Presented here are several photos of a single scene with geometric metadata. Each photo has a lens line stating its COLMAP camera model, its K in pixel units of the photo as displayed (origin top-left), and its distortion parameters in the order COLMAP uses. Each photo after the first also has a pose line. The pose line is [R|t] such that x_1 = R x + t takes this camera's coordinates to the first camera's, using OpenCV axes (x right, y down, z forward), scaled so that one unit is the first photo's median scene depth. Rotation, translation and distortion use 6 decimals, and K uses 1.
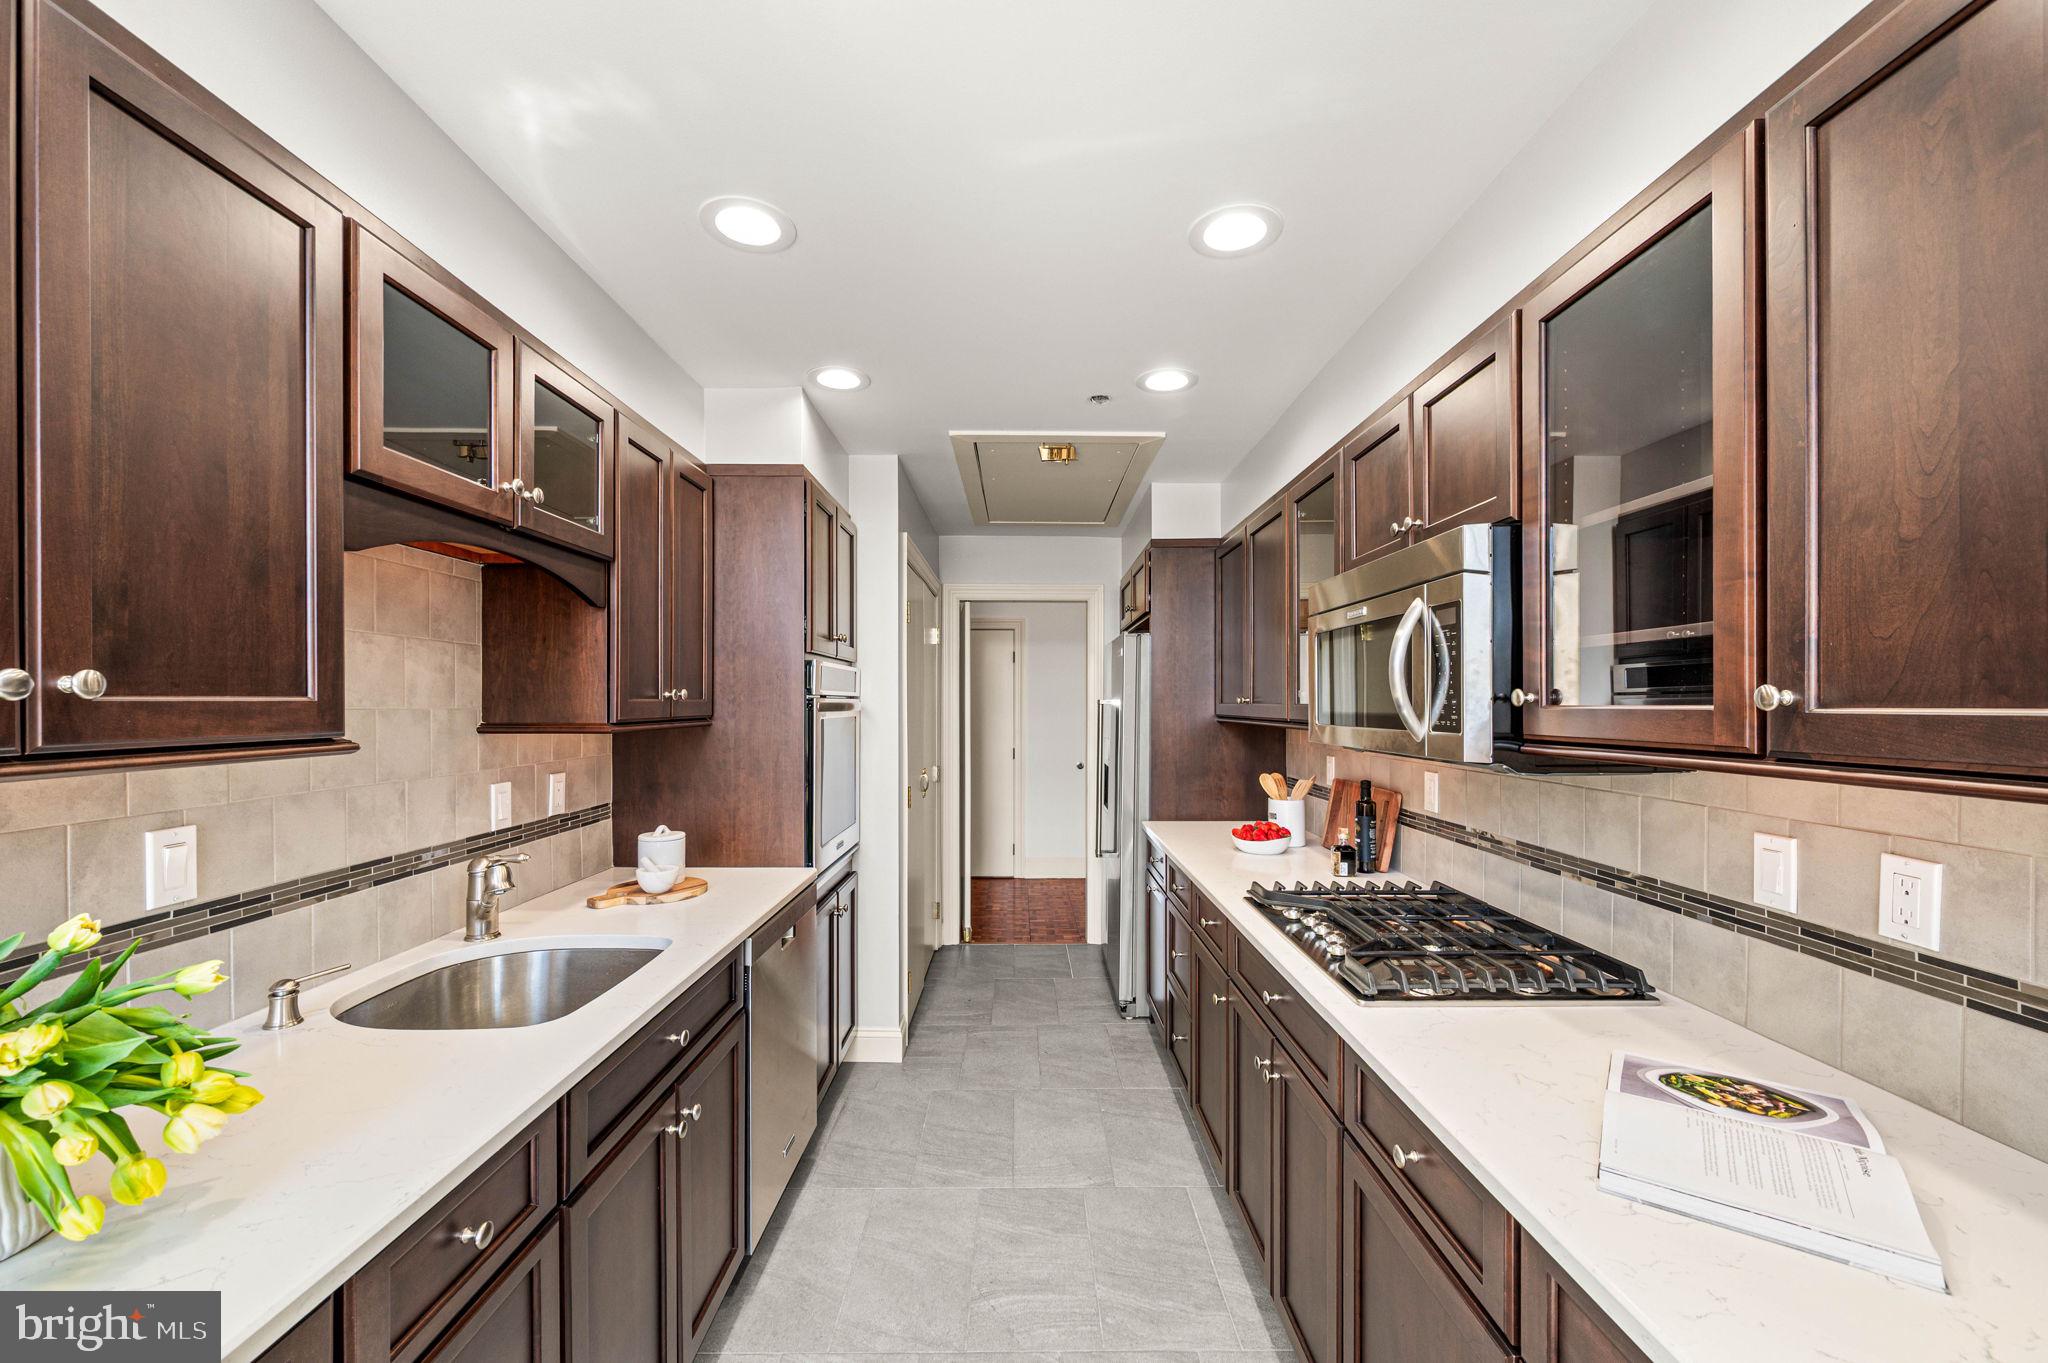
lens RADIAL K [[810.9, 0, 1029.3], [0, 810.9, 697.7], [0, 0, 1]] dist [-0.001815, -0.000228]
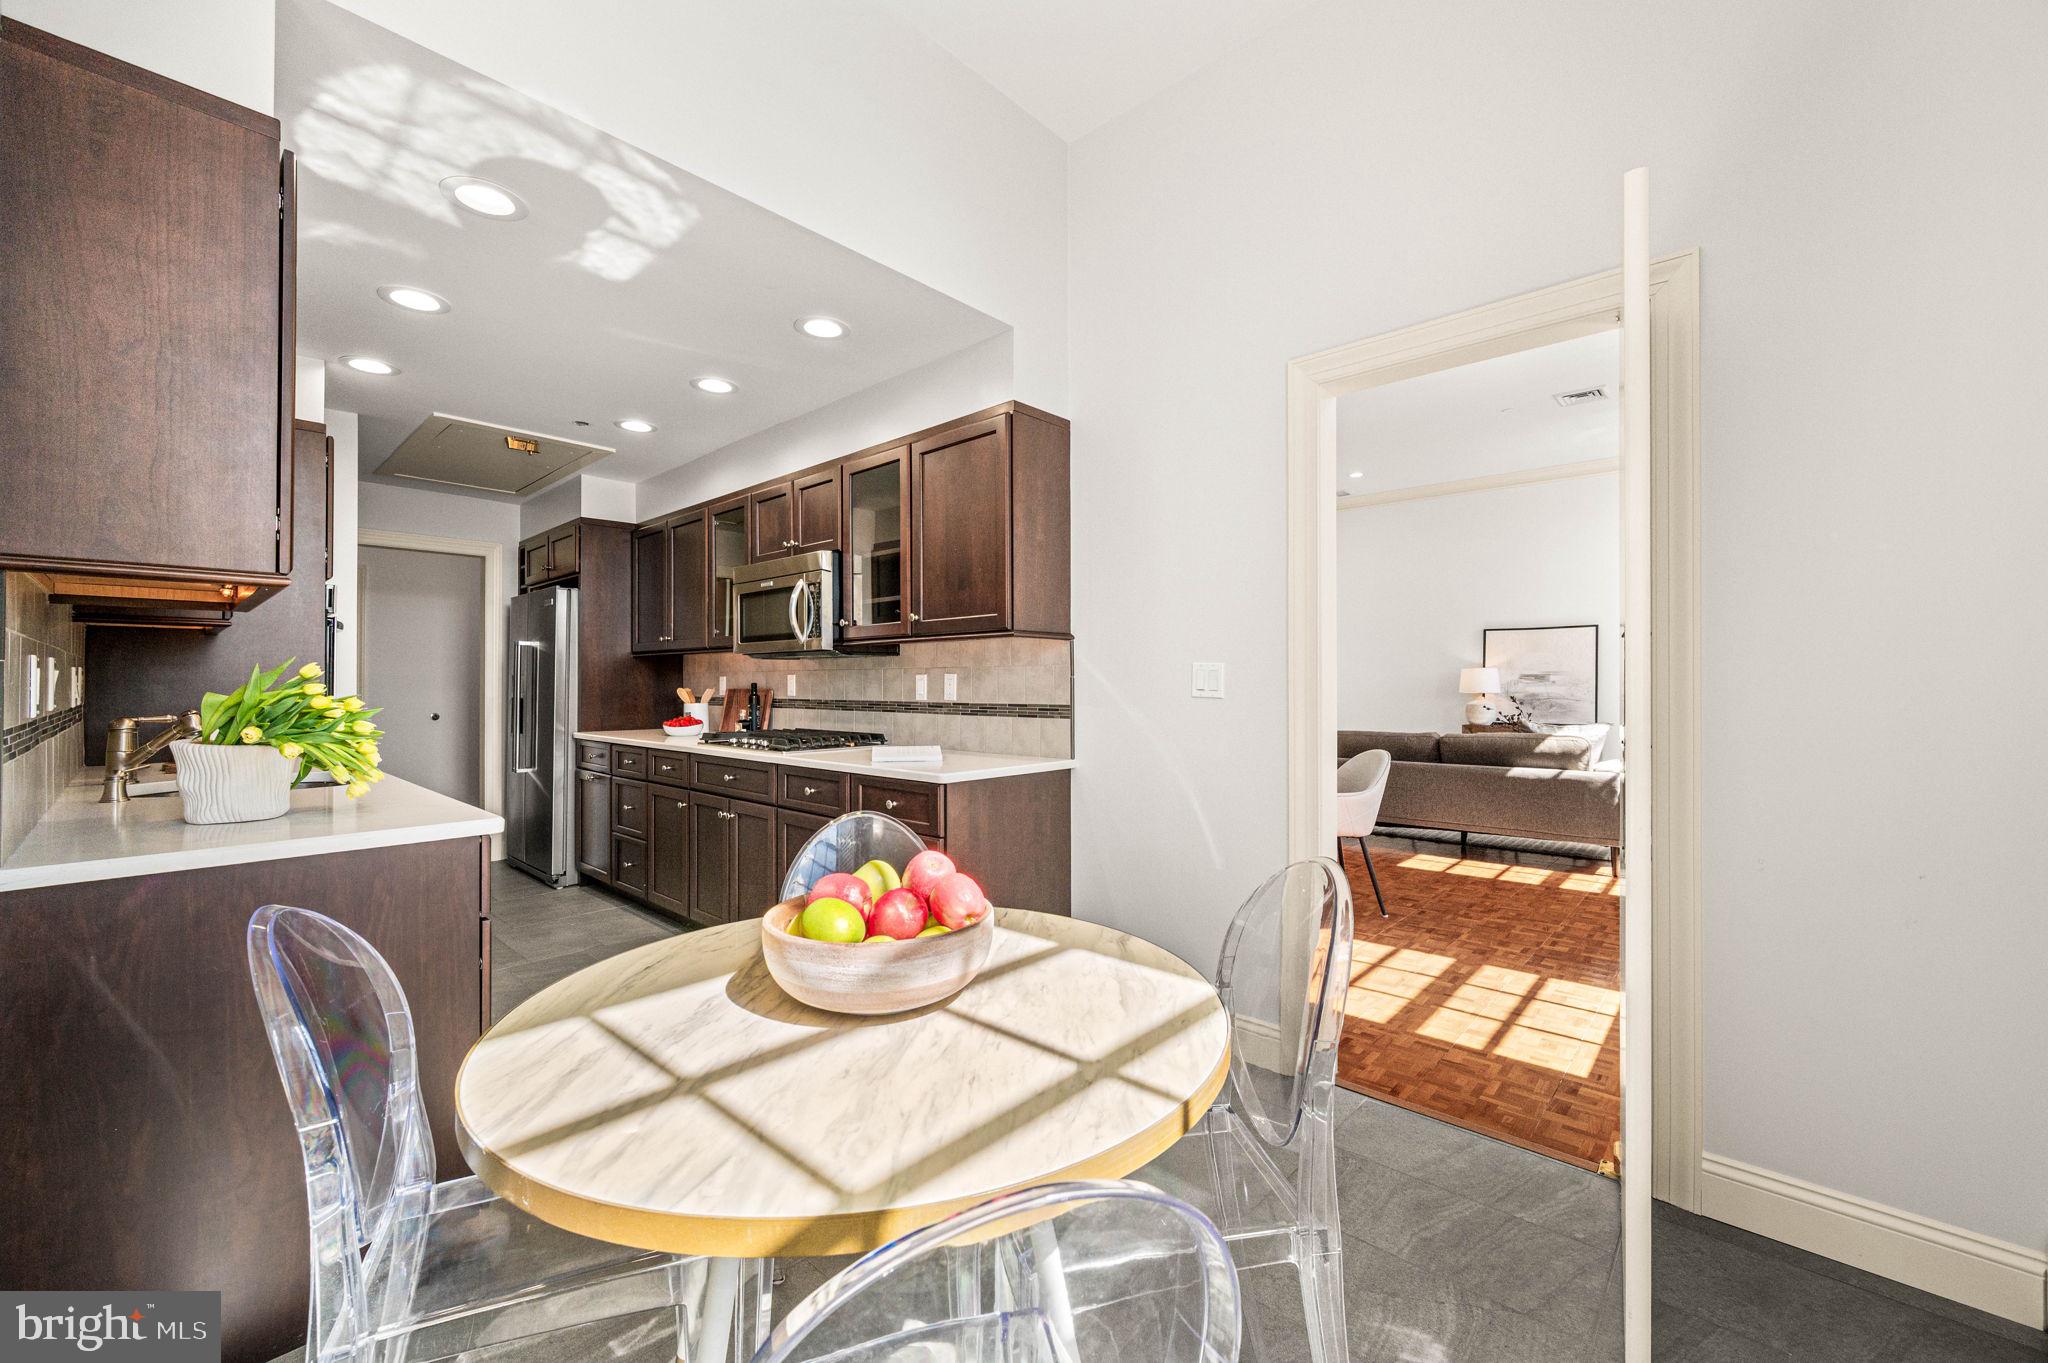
lens RADIAL K [[810.9, 0, 1030.4], [0, 810.9, 679.4], [0, 0, 1]] dist [-0.001815, -0.000228]
pose [[0.682381, 0.001424, 0.730995, -0.730353], [-0.001527, 0.999999, -0.000523, 0.154637], [-0.730995, -0.000759, 0.682382, -0.996384]]
